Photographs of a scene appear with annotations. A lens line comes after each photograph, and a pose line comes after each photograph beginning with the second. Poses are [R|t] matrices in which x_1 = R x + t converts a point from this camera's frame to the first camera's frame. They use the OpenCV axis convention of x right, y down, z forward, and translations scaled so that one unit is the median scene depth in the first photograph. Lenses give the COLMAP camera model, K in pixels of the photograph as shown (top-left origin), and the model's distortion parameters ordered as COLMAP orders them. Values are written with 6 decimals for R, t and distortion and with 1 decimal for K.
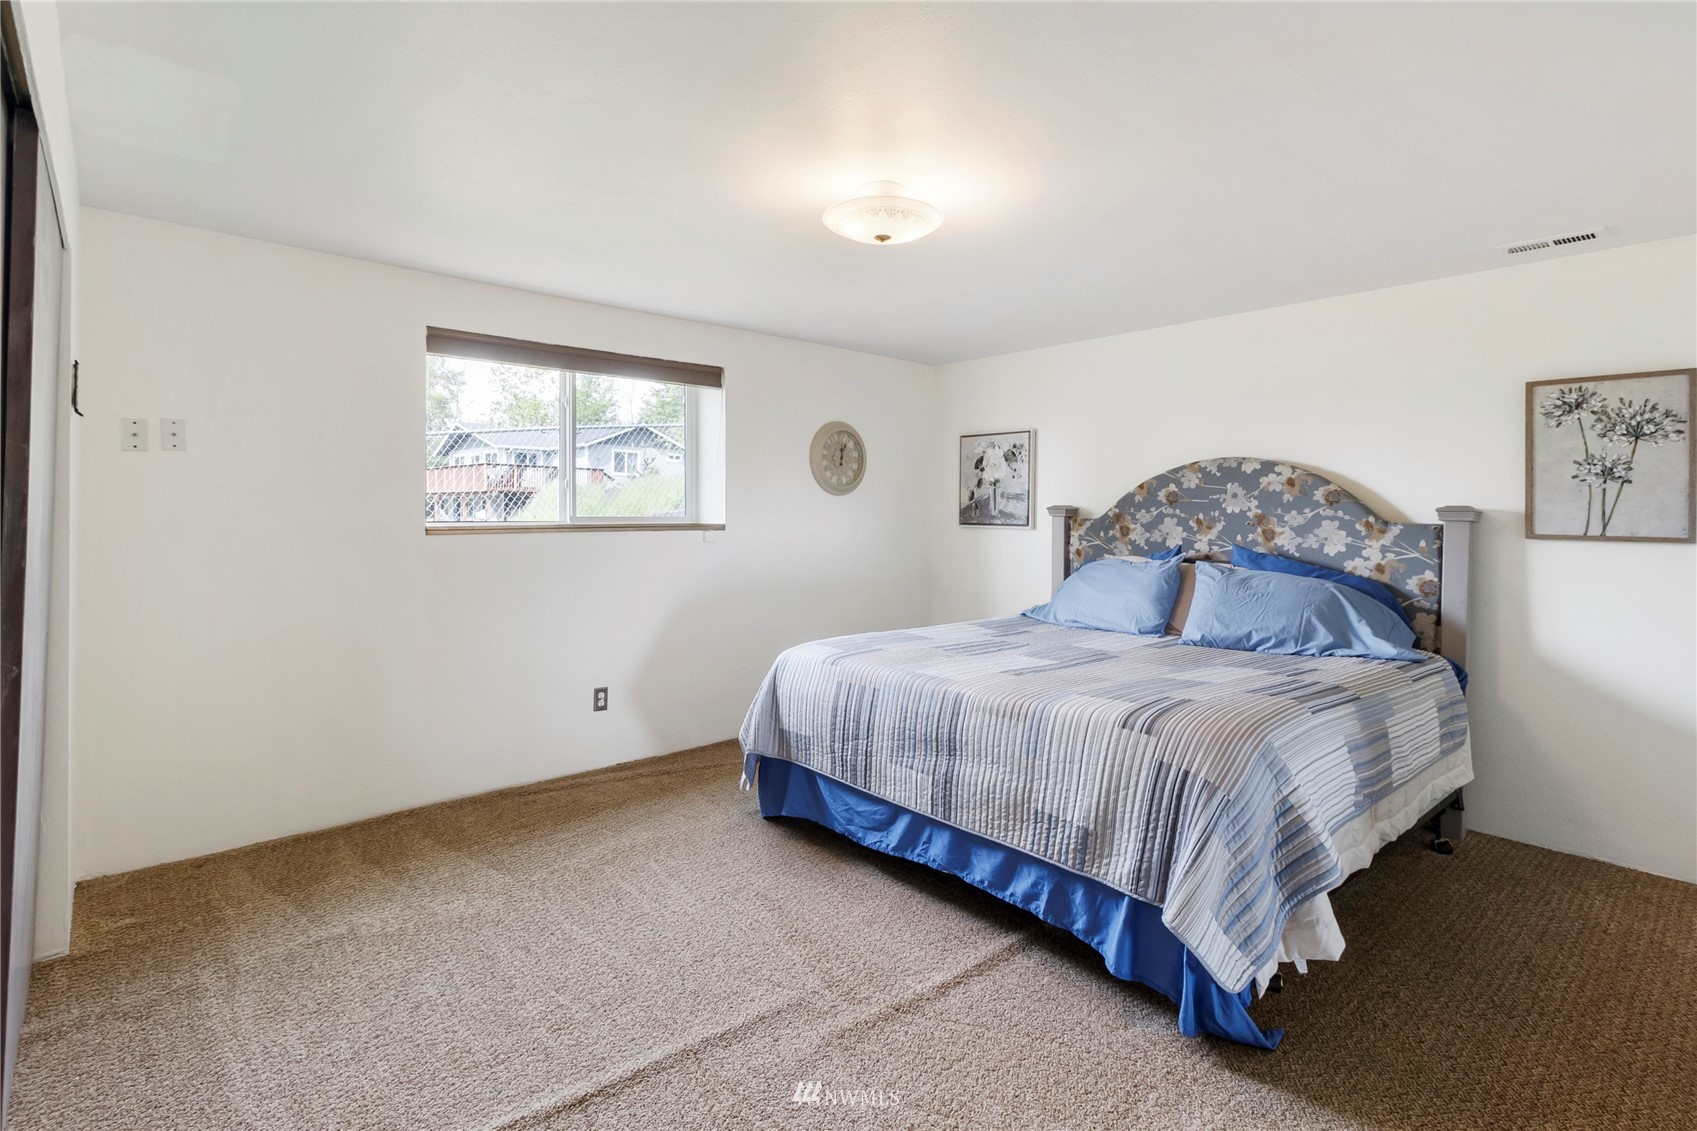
lens RADIAL K [[805.4, 0, 849.8], [0, 805.4, 528.1], [0, 0, 1]] dist [-0.000408, 0.000323]
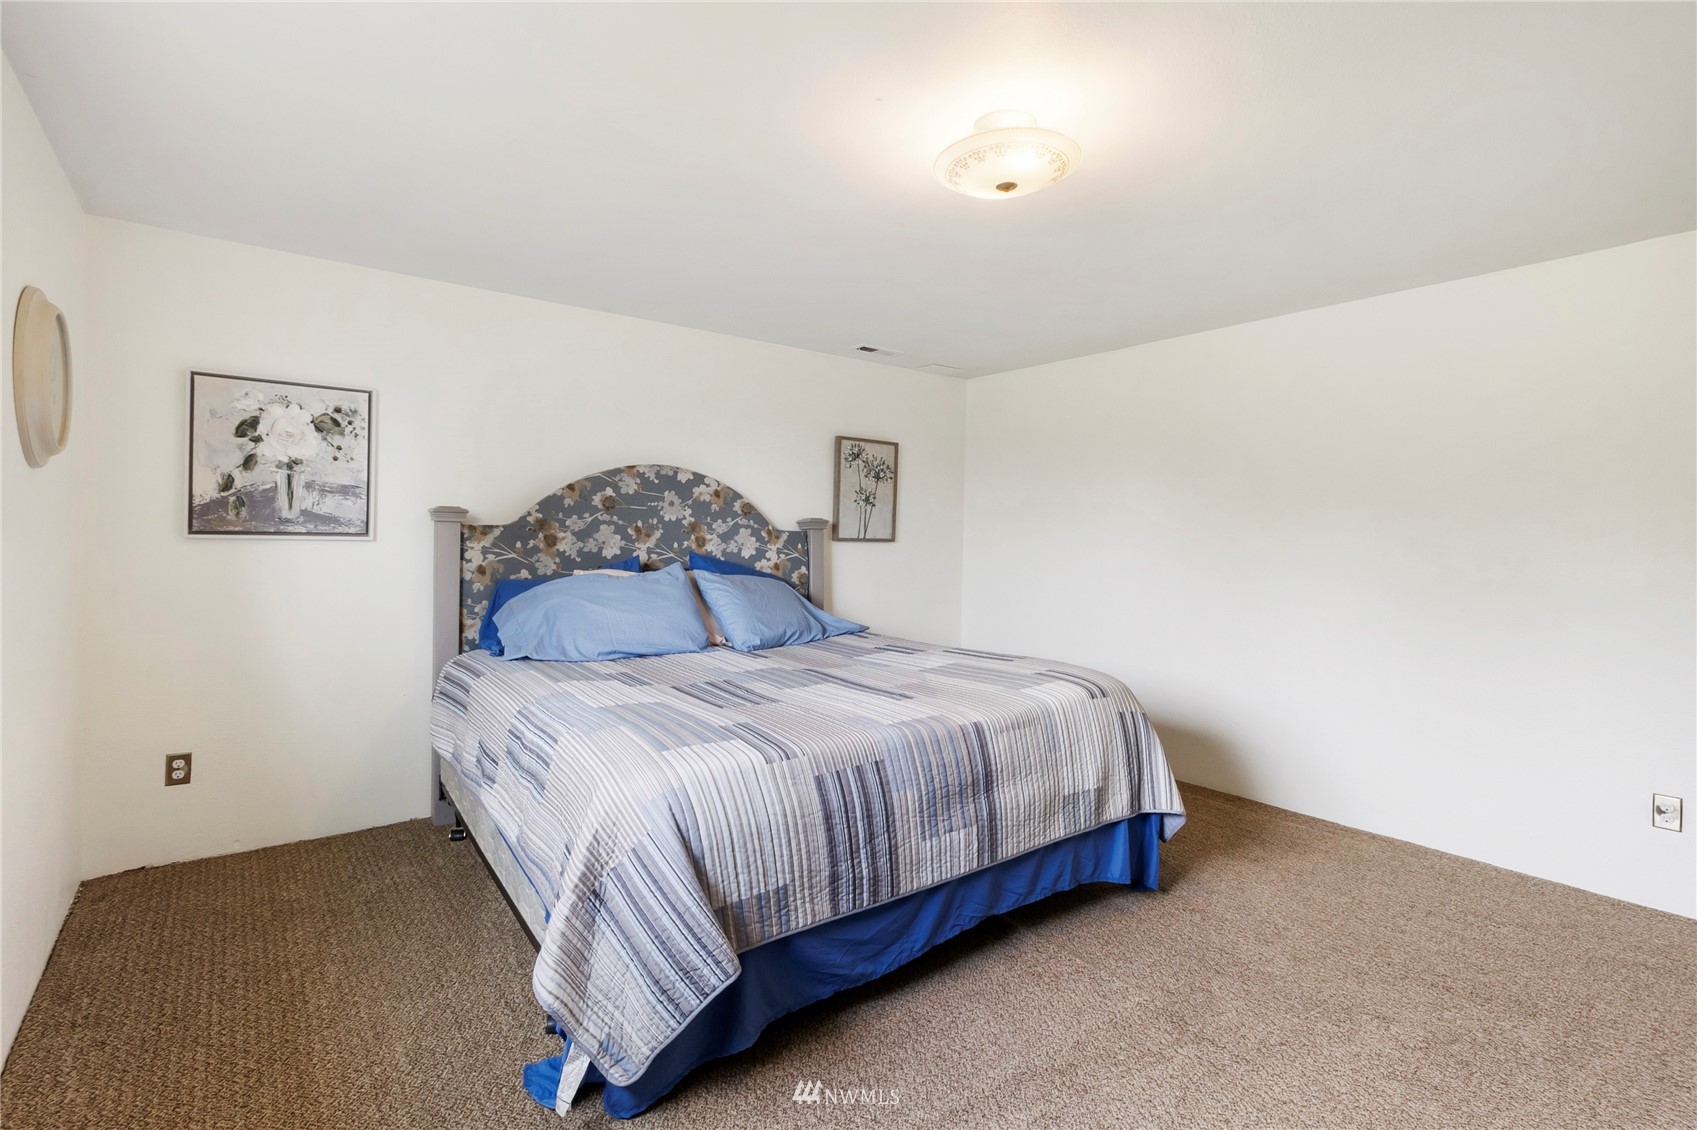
lens RADIAL K [[805.4, 0, 849.8], [0, 805.4, 527.6], [0, 0, 1]] dist [-0.000408, 0.000323]
pose [[0.059428, -0.007349, 0.998206, -0.511279], [-0.001085, 0.999972, 0.007427, -0.017651], [-0.998232, -0.001525, 0.059419, 0.699752]]
